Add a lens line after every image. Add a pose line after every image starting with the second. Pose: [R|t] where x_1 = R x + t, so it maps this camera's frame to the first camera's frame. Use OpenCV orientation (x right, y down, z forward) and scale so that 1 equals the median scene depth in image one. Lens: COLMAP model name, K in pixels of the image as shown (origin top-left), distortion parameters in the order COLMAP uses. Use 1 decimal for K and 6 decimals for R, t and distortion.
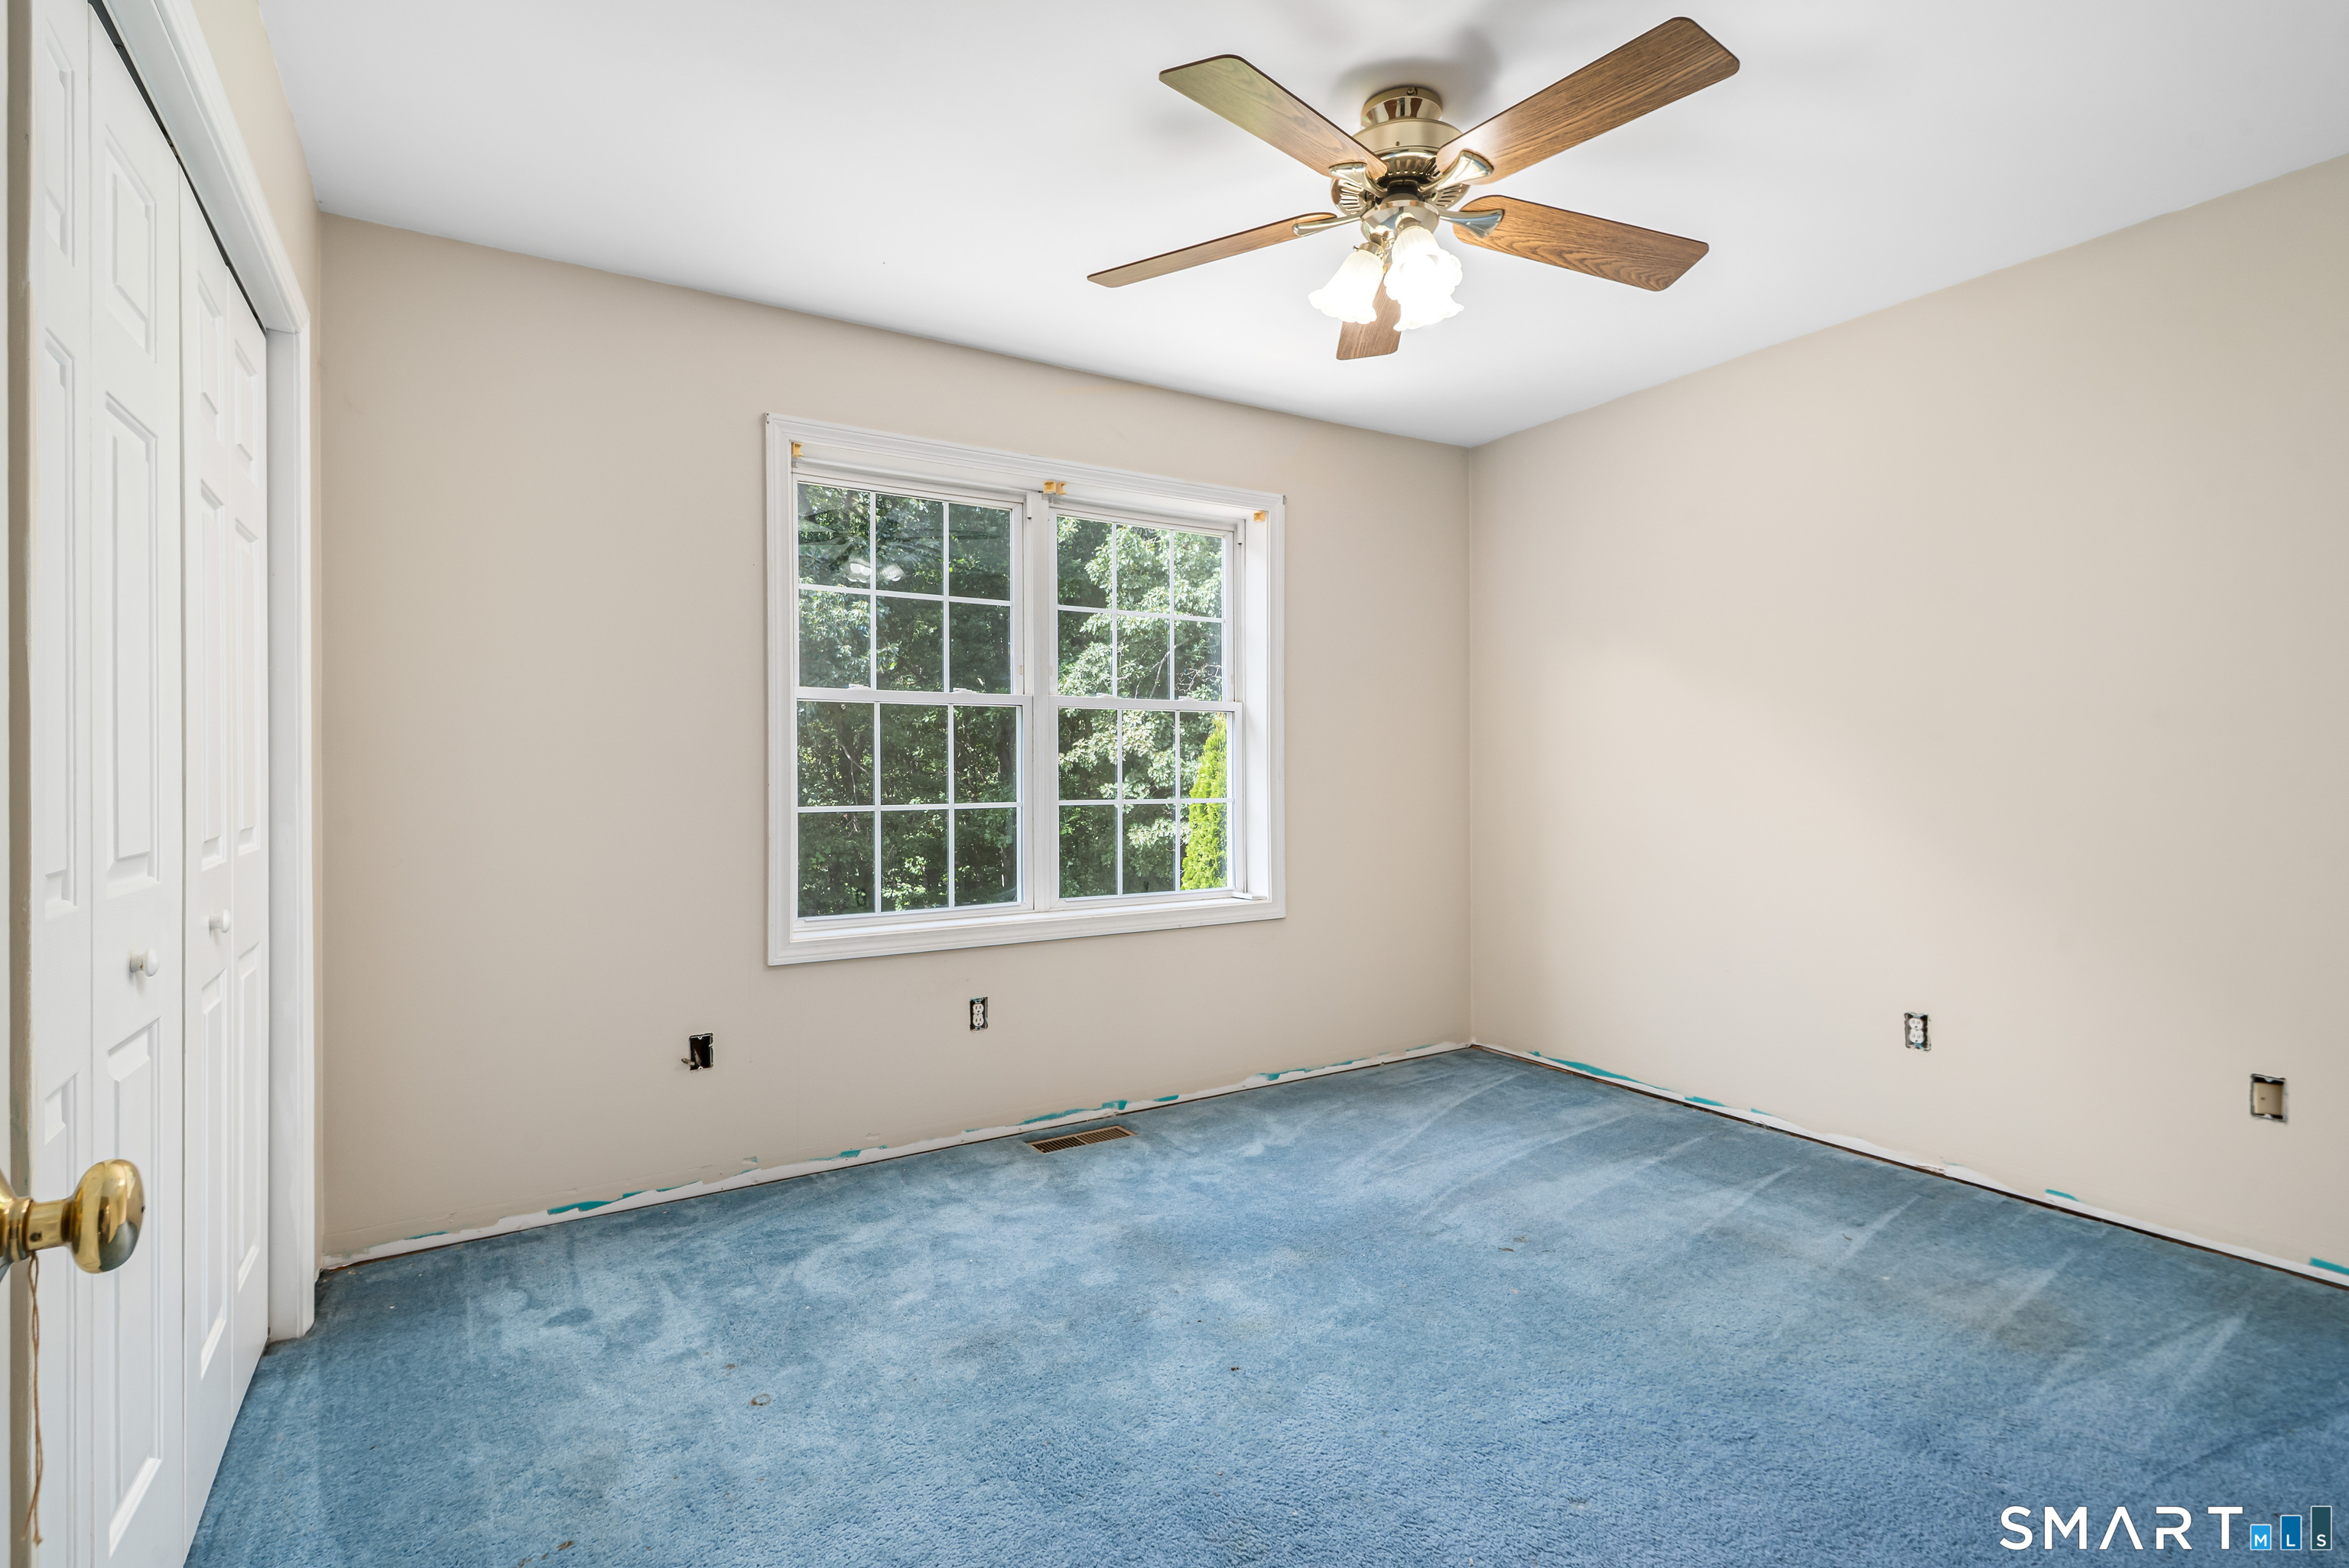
lens RADIAL K [[1622.0, 0, 1149.0], [0, 1622.0, 779.5], [0, 0, 1]] dist [0.031686, -0.004893]
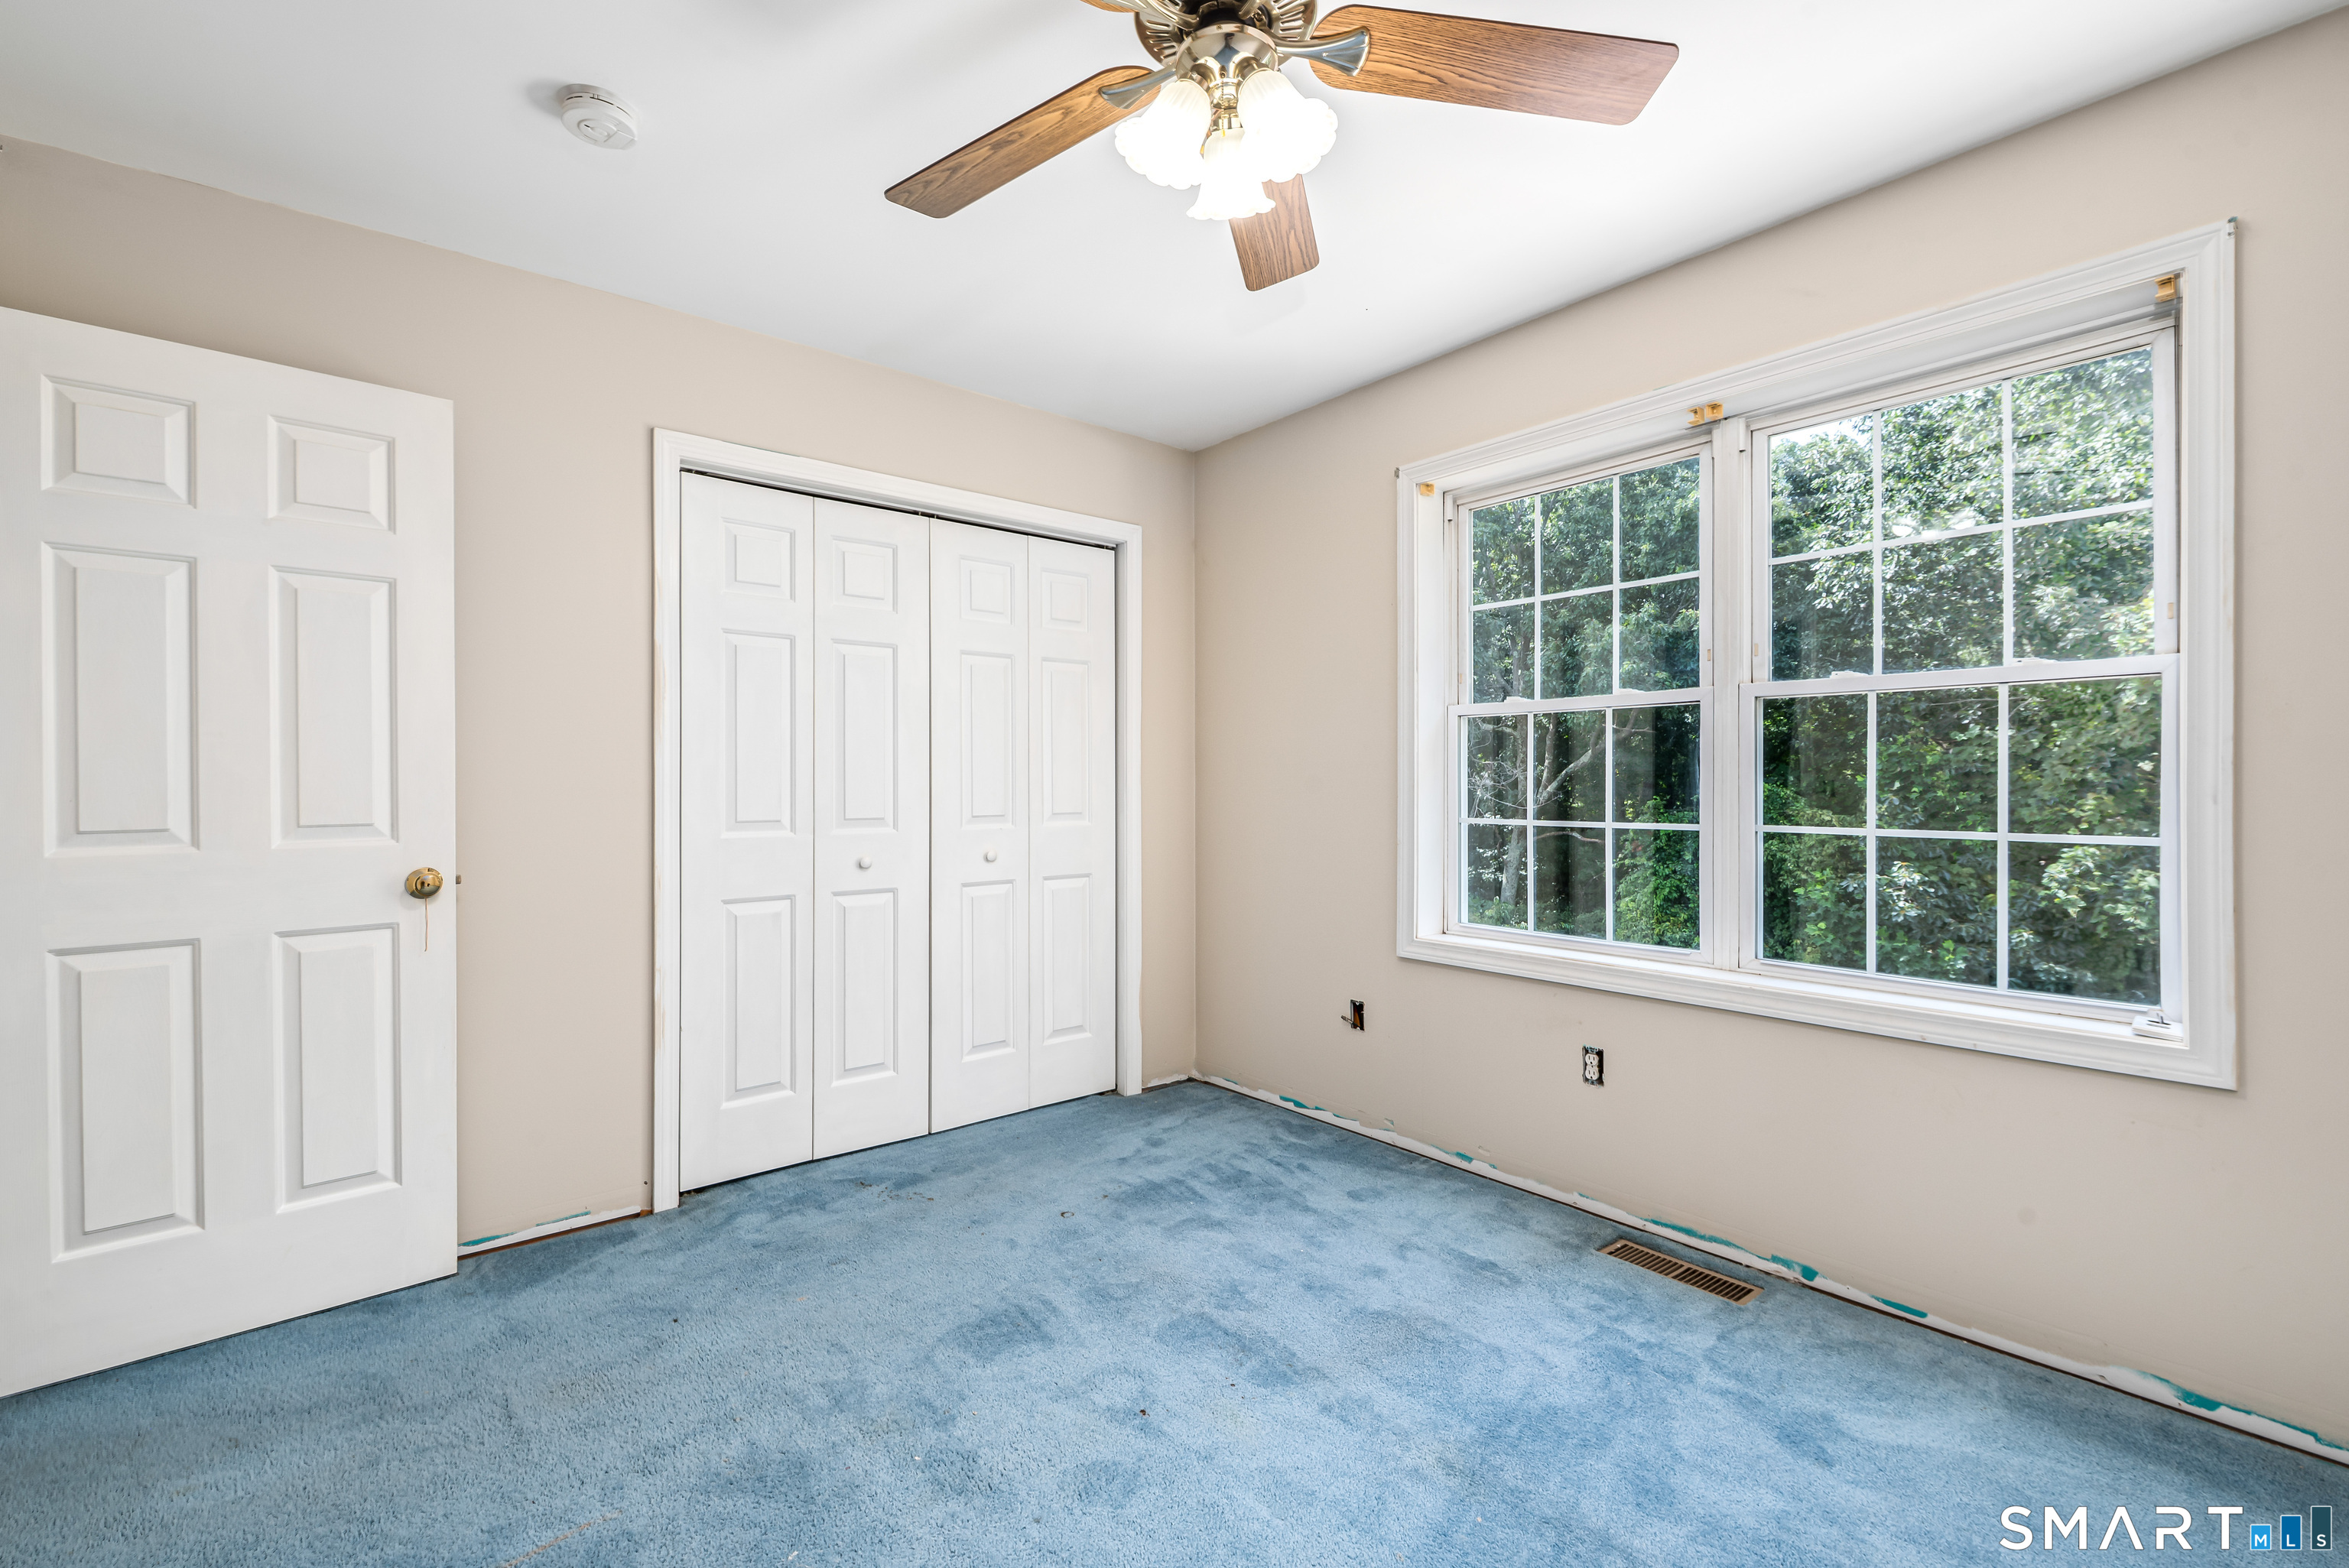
lens RADIAL K [[1370.6, 0, 1186.6], [0, 1370.6, 795.3], [0, 0, 1]] dist [-0.002596, -0.001413]
pose [[-0.190801, 0.005519, -0.981613, 0.735405], [-0.011862, 0.999898, 0.007928, -0.002743], [0.981557, 0.013157, -0.190716, 1.046627]]
